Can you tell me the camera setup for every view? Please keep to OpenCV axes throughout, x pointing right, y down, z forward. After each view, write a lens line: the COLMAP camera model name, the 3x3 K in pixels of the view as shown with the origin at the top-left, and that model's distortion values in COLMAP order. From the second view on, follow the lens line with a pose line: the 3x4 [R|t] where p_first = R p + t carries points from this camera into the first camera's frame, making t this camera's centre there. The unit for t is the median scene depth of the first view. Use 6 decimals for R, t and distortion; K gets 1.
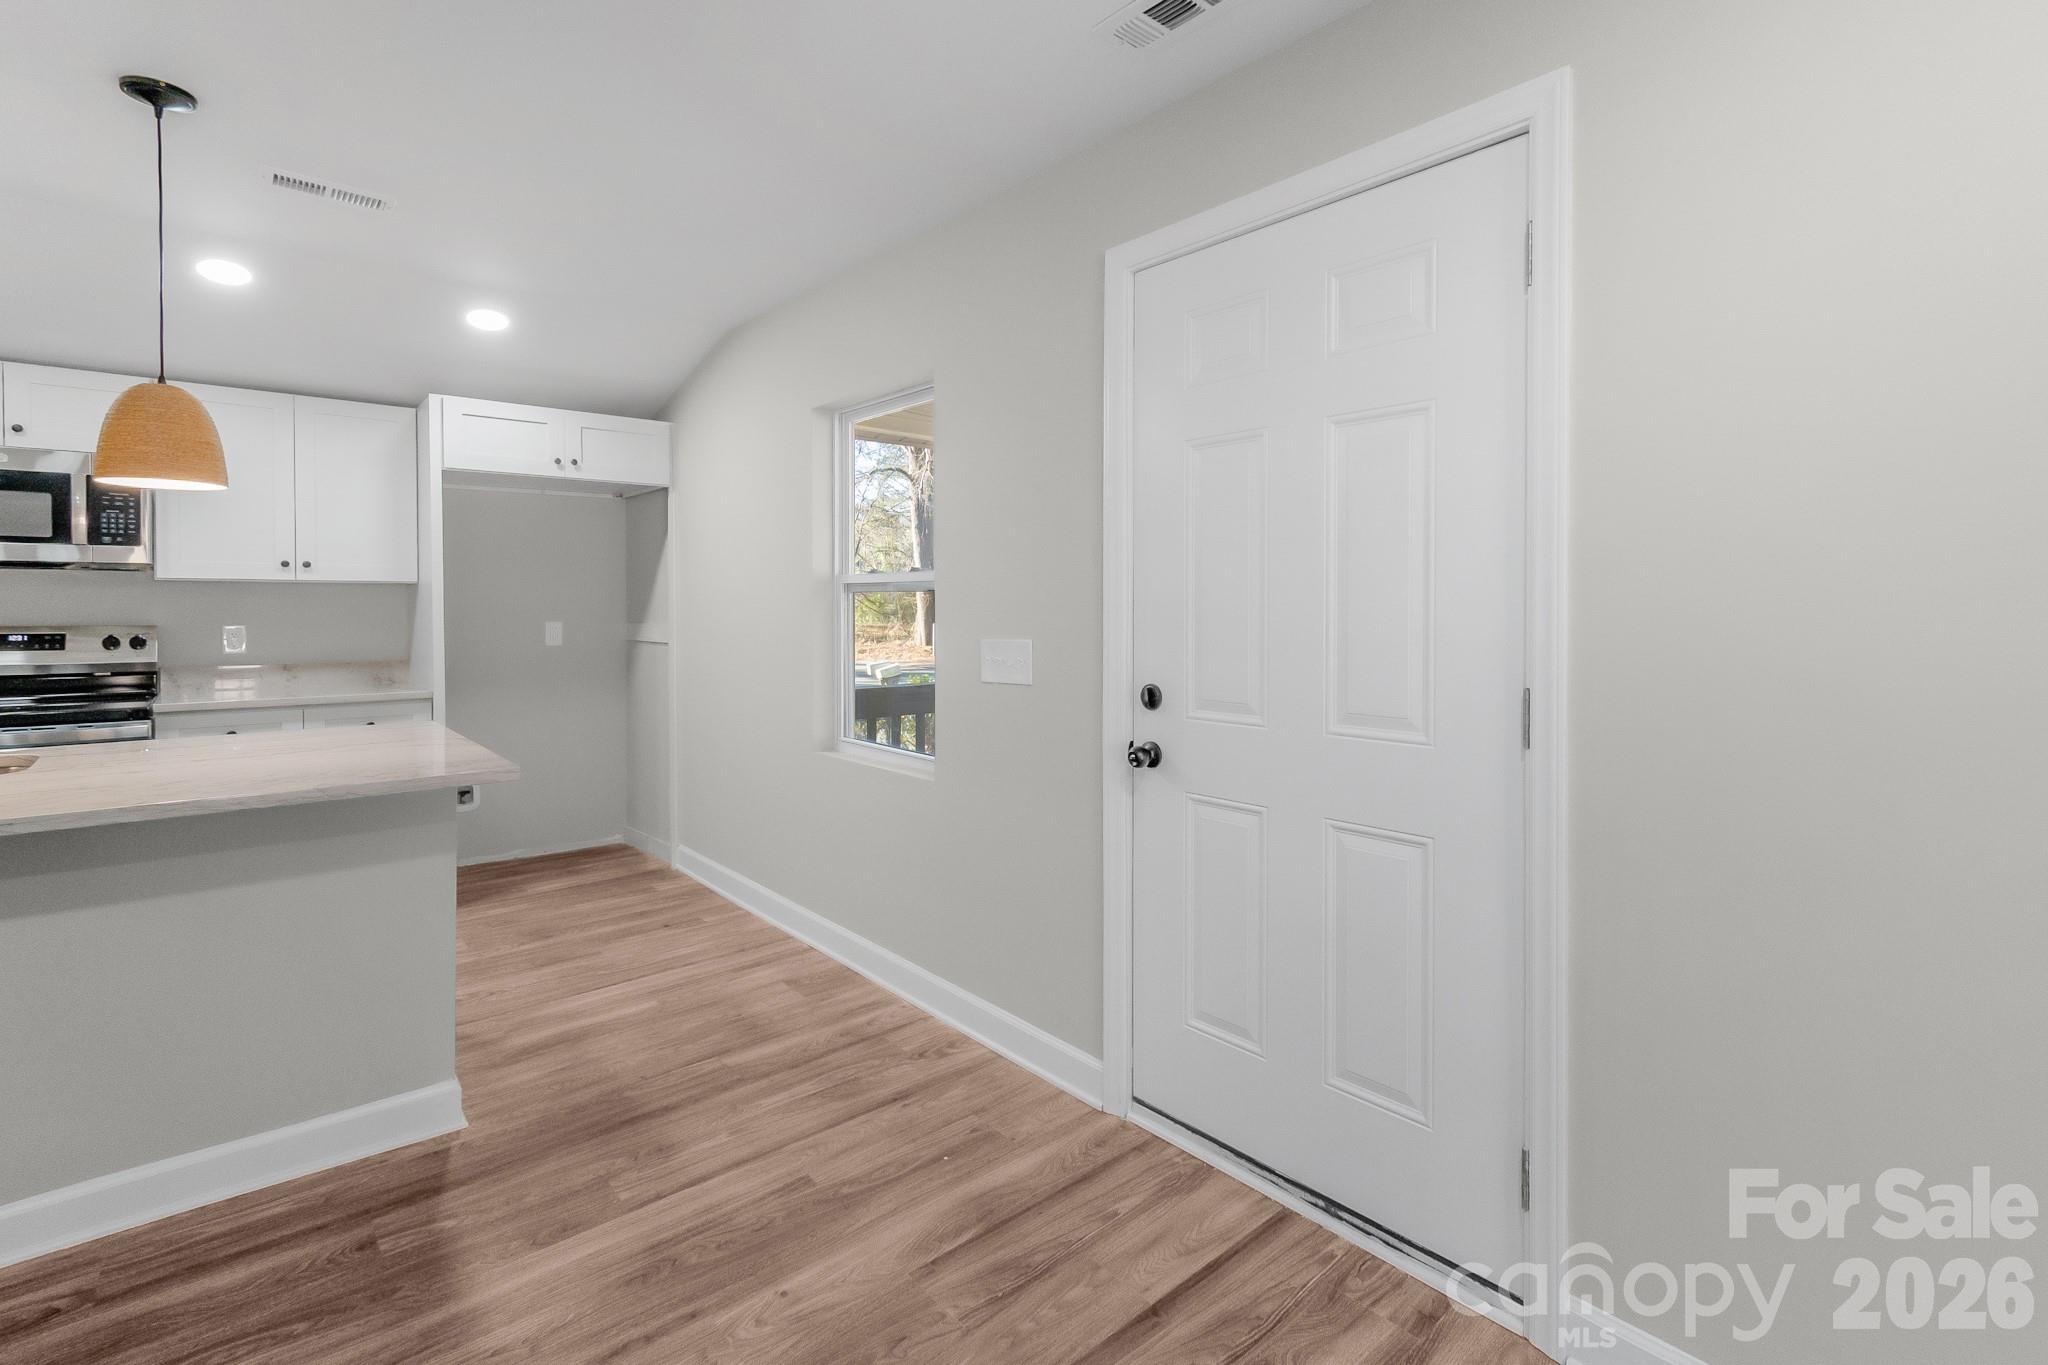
lens RADIAL K [[954.6, 0, 1081.0], [0, 954.6, 622.2], [0, 0, 1]] dist [-0.001284, -0.000731]
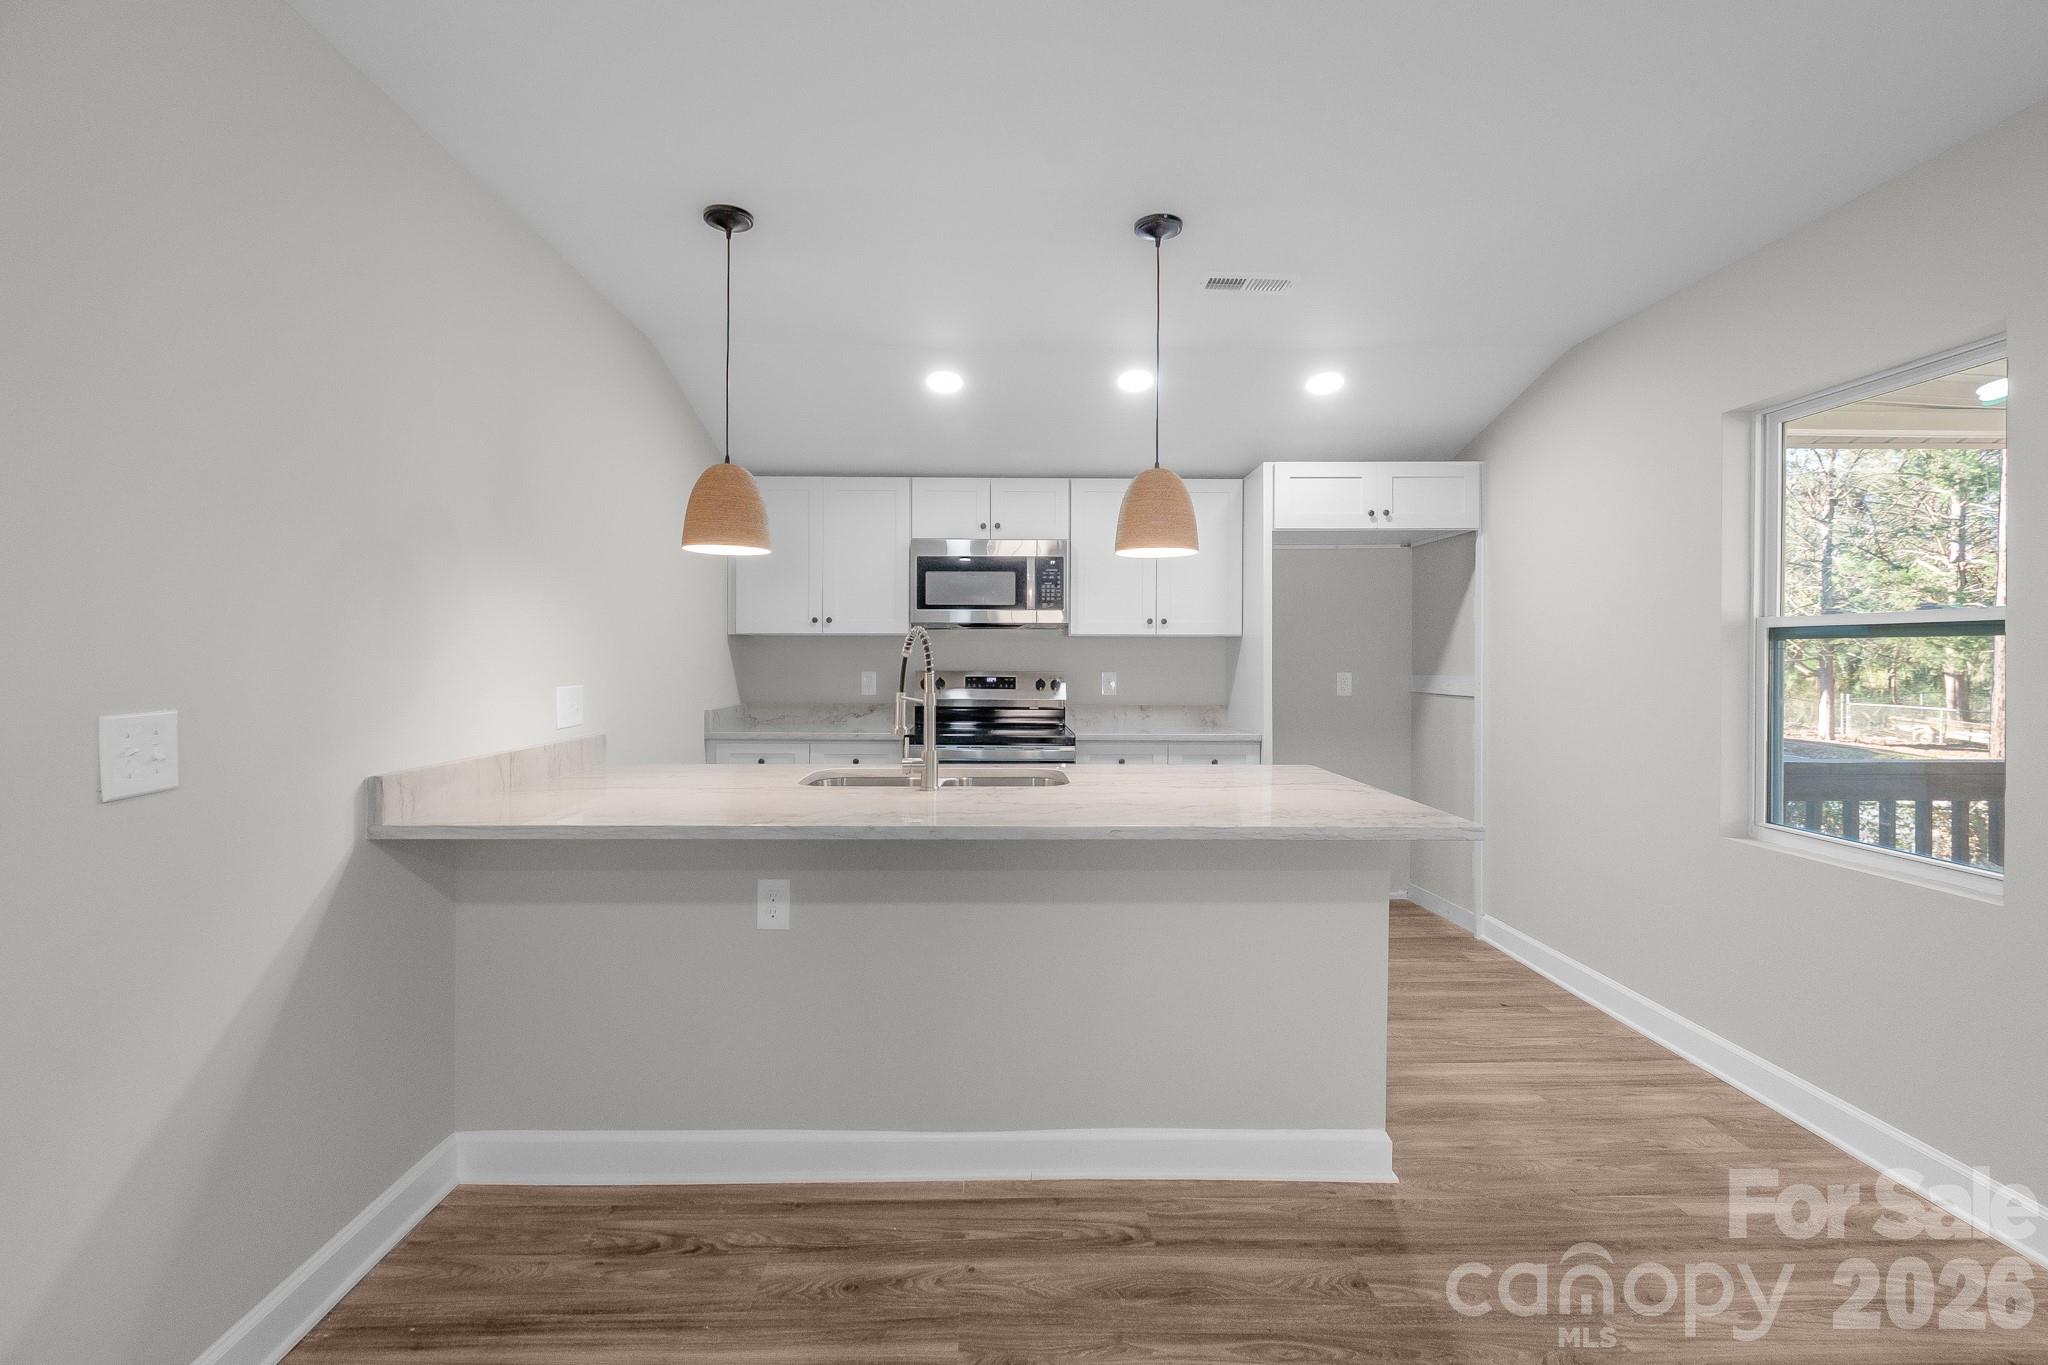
lens RADIAL K [[954.6, 0, 1004.1], [0, 954.6, 665.9], [0, 0, 1]] dist [-0.001284, -0.000731]
pose [[0.744432, 0.007203, -0.667659, -0.201112], [-0.013558, 0.999899, -0.004330, 0.002510], [0.667561, 0.012276, 0.744454, -0.009928]]
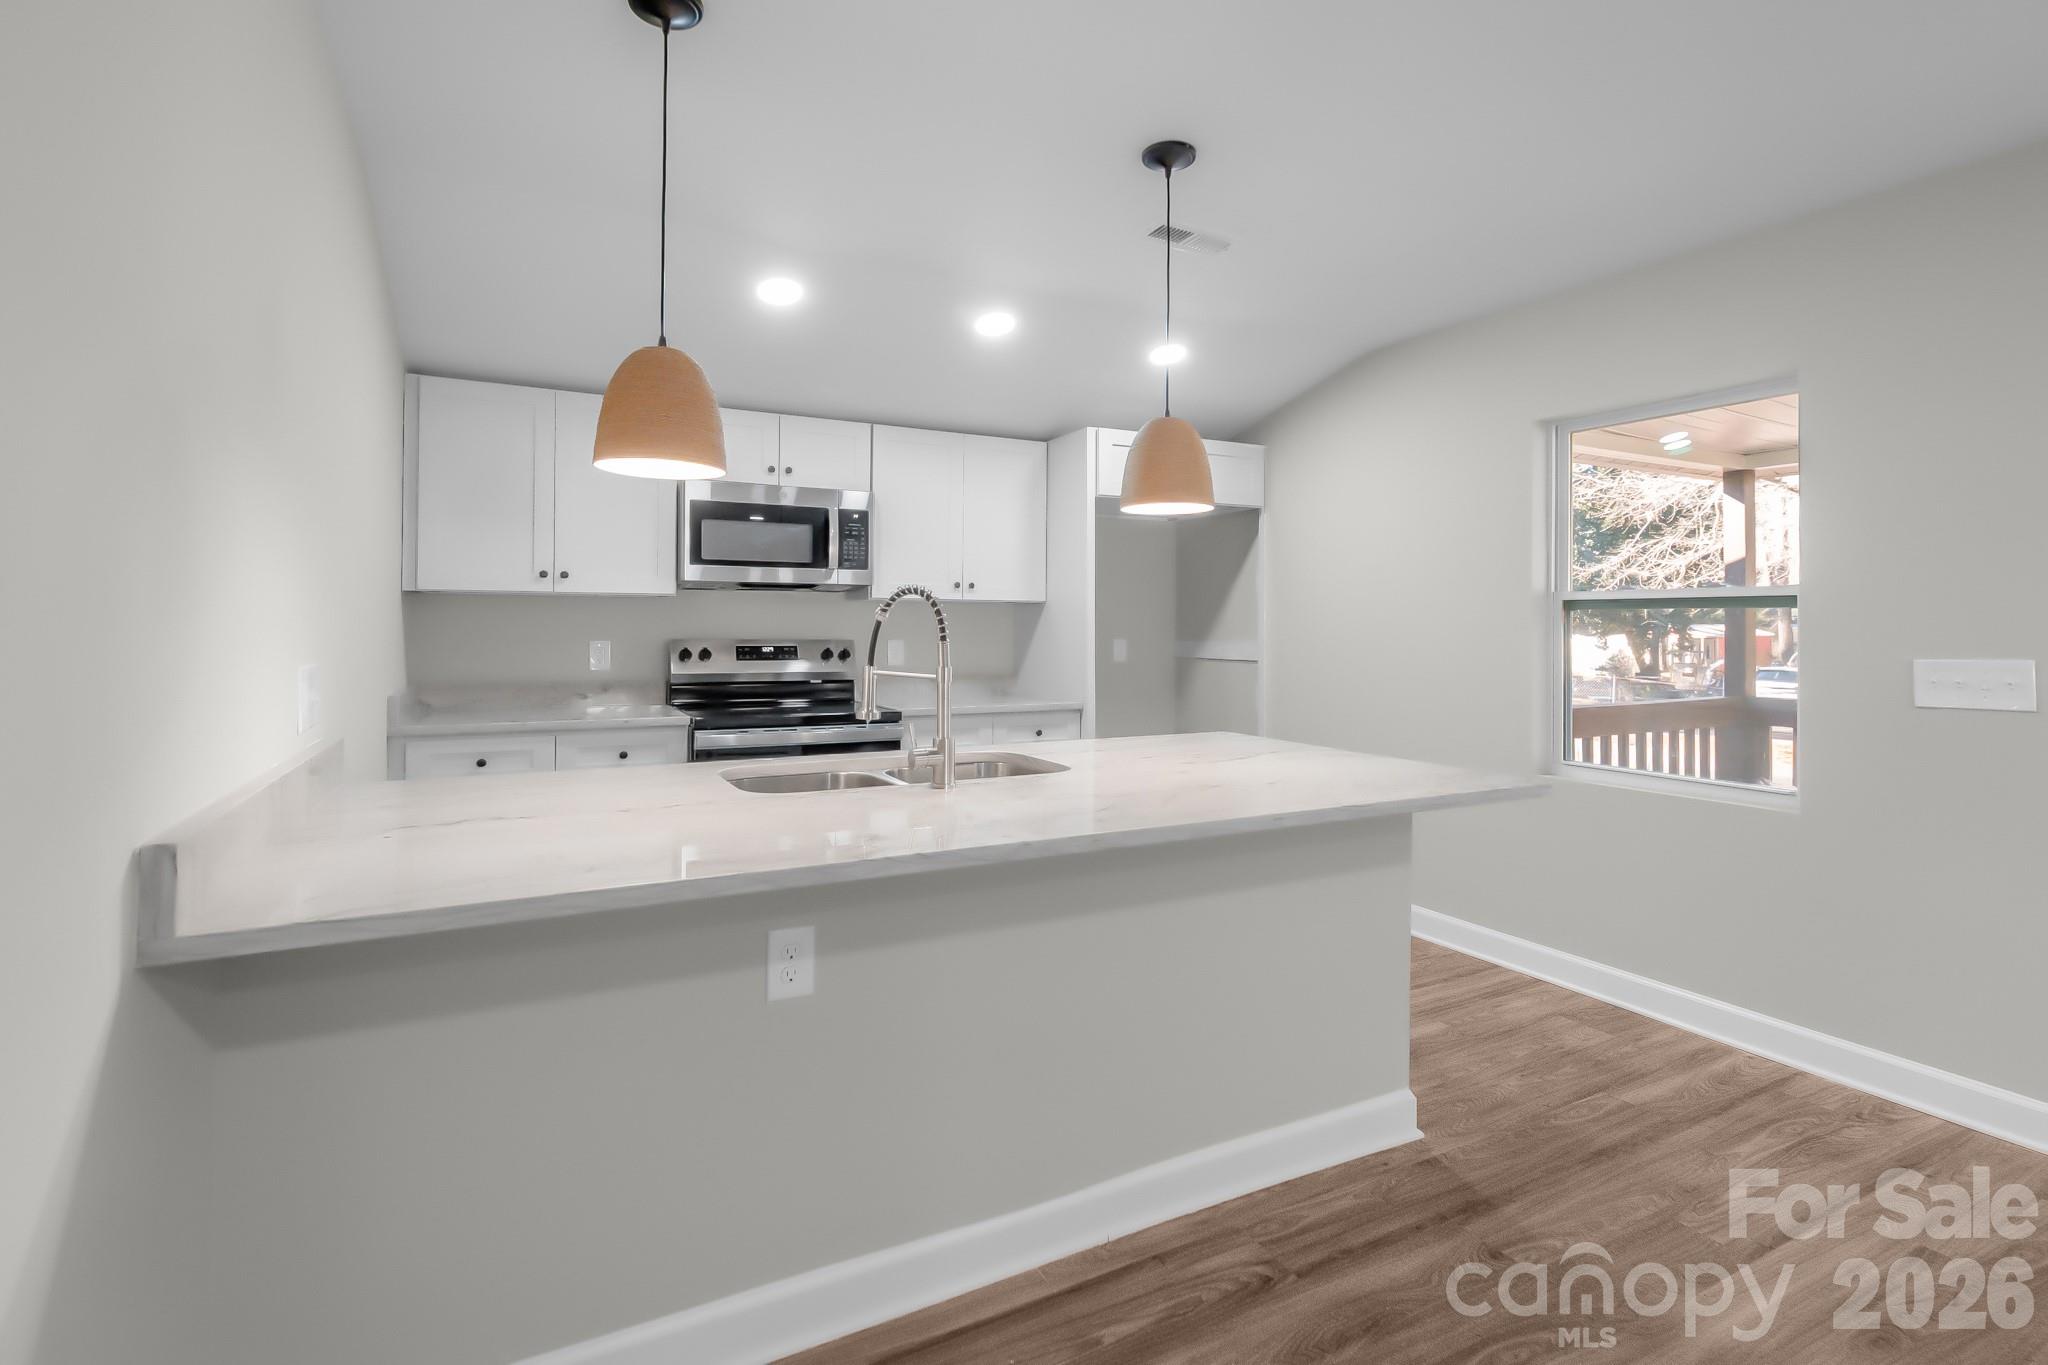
lens RADIAL K [[954.6, 0, 1039.5], [0, 954.6, 620.8], [0, 0, 1]] dist [-0.001284, -0.000731]
pose [[0.969743, 0.001760, -0.244120, -0.546775], [-0.007577, 0.999709, -0.022893, 0.006172], [0.244009, 0.024051, 0.969475, -0.062394]]
